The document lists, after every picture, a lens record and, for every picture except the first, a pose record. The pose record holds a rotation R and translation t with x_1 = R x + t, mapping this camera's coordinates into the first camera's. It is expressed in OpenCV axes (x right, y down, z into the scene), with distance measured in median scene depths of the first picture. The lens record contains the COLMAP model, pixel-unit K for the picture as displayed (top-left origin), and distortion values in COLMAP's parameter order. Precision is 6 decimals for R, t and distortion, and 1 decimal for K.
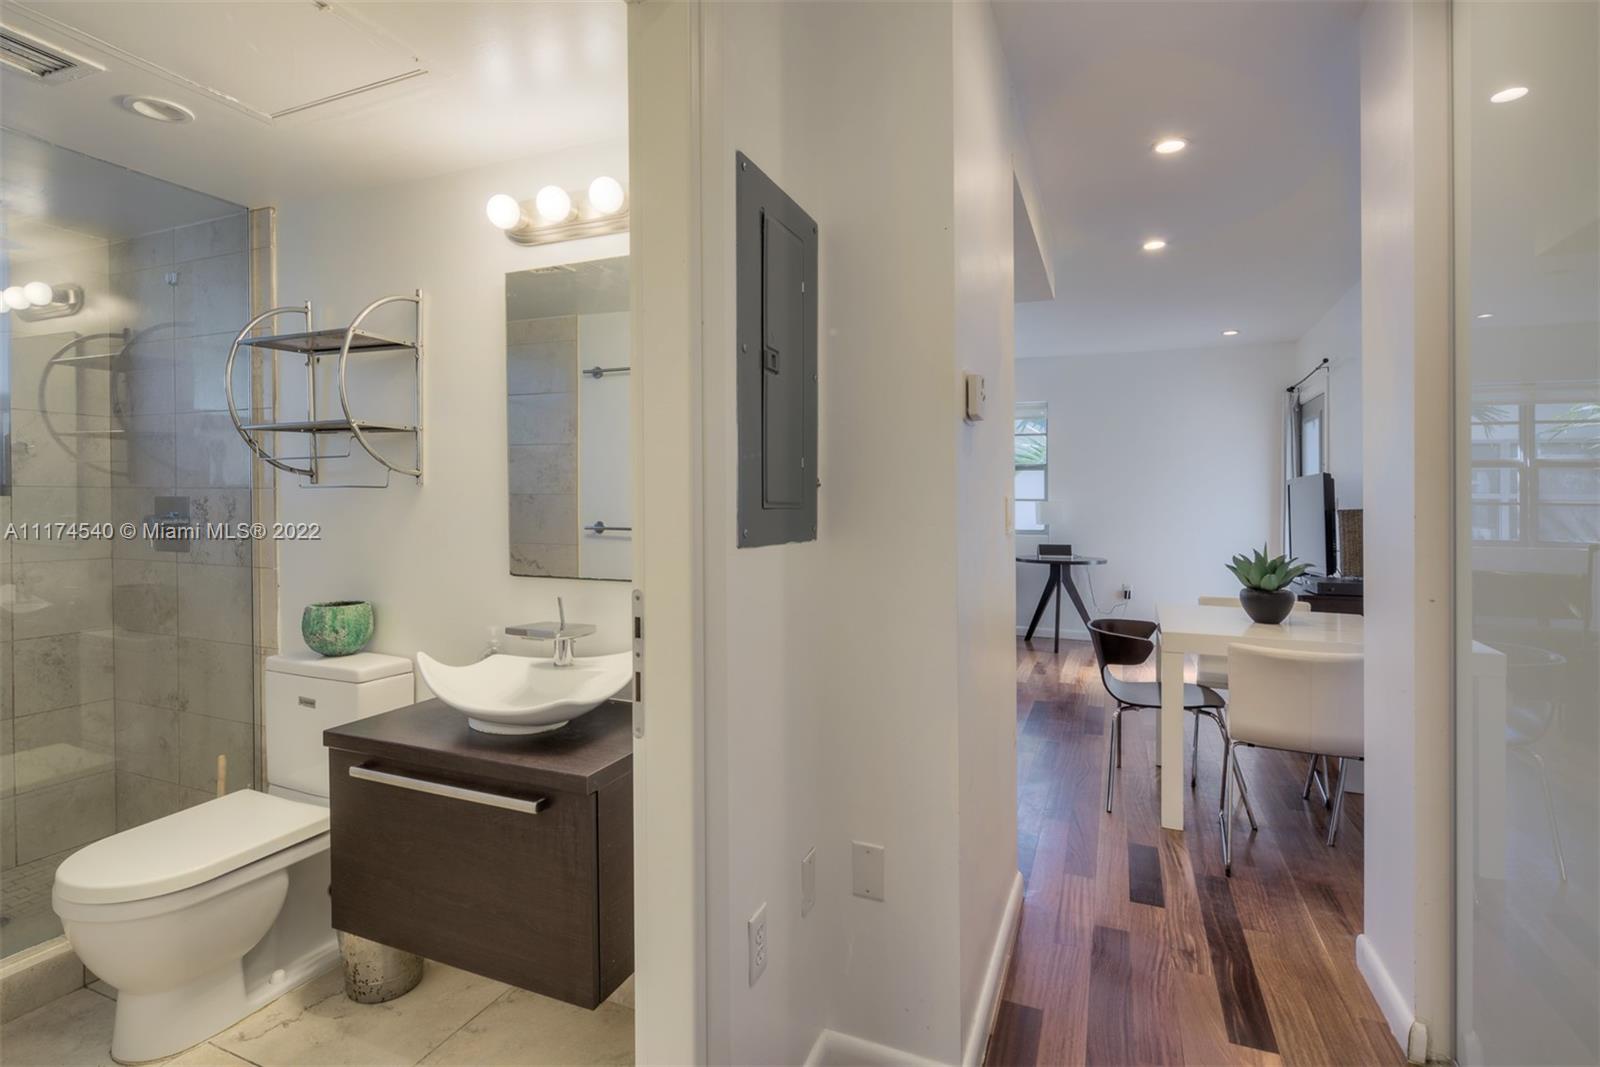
lens RADIAL K [[773.0, 0, 790.1], [0, 773.0, 533.7], [0, 0, 1]] dist [0.012288, -0.011744]
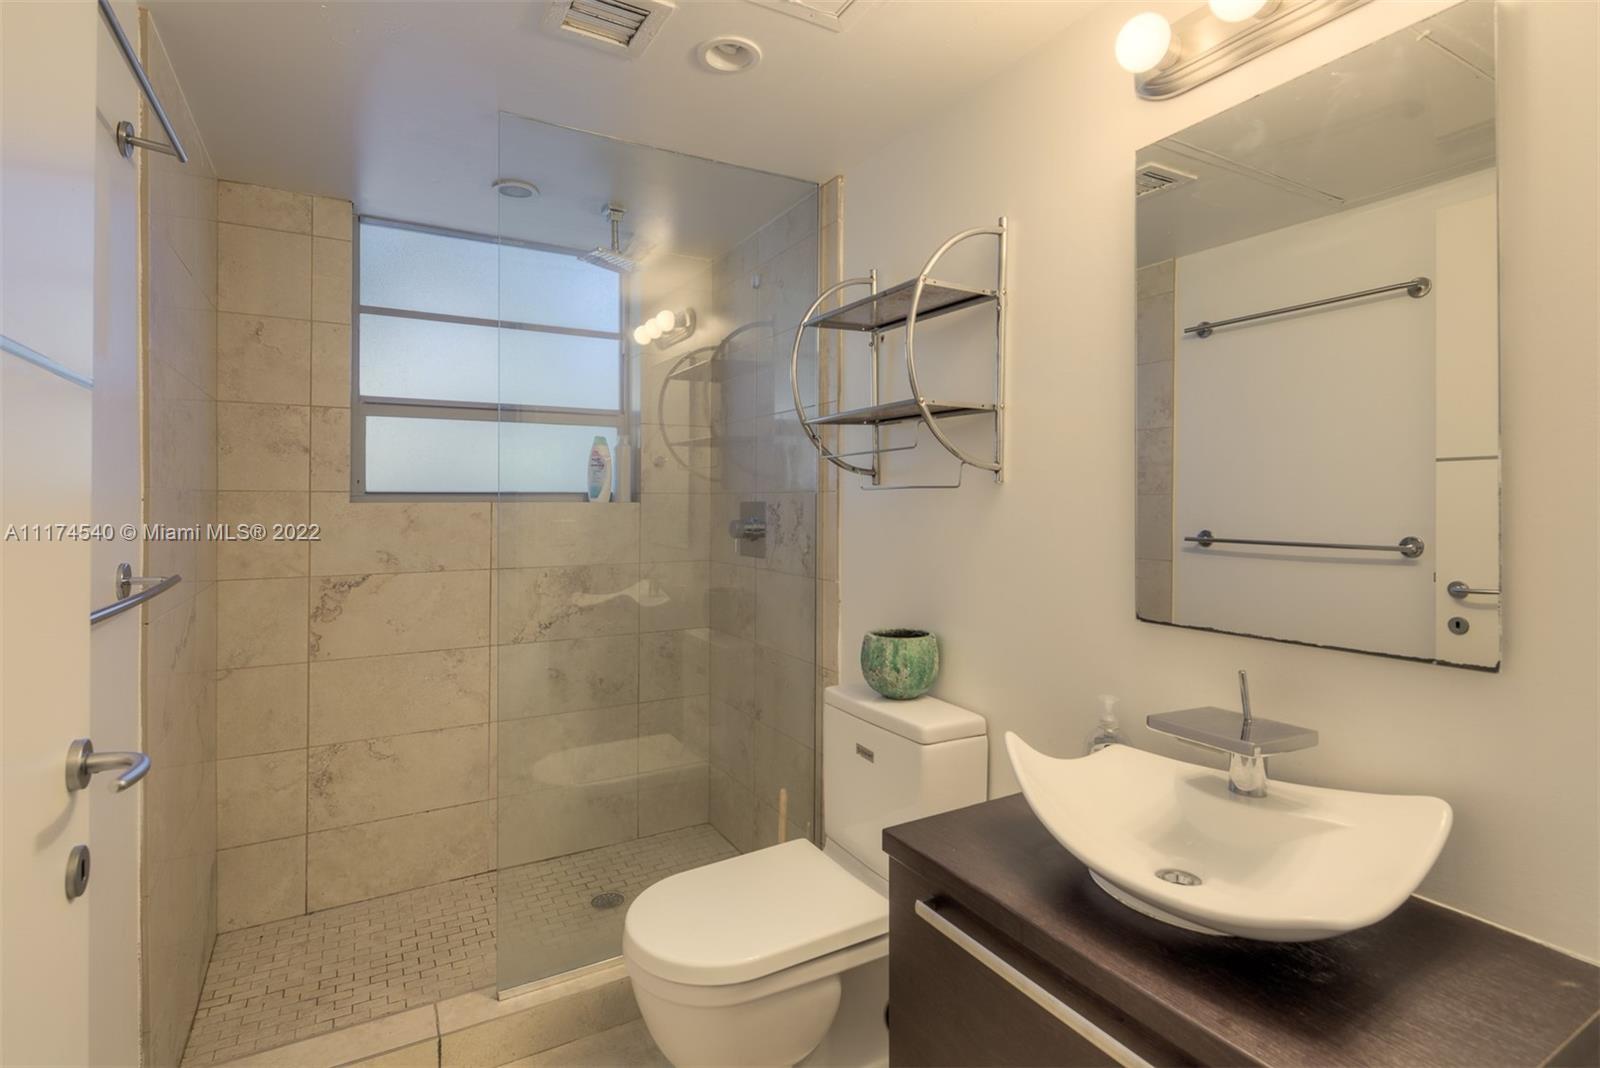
lens RADIAL K [[775.1, 0, 791.9], [0, 775.1, 504.4], [0, 0, 1]] dist [0.007328, 0.000432]
pose [[0.792158, -0.006333, -0.610283, -0.179279], [-0.018317, 0.999249, -0.034145, -0.013476], [0.610041, 0.038227, 0.791447, 0.289493]]
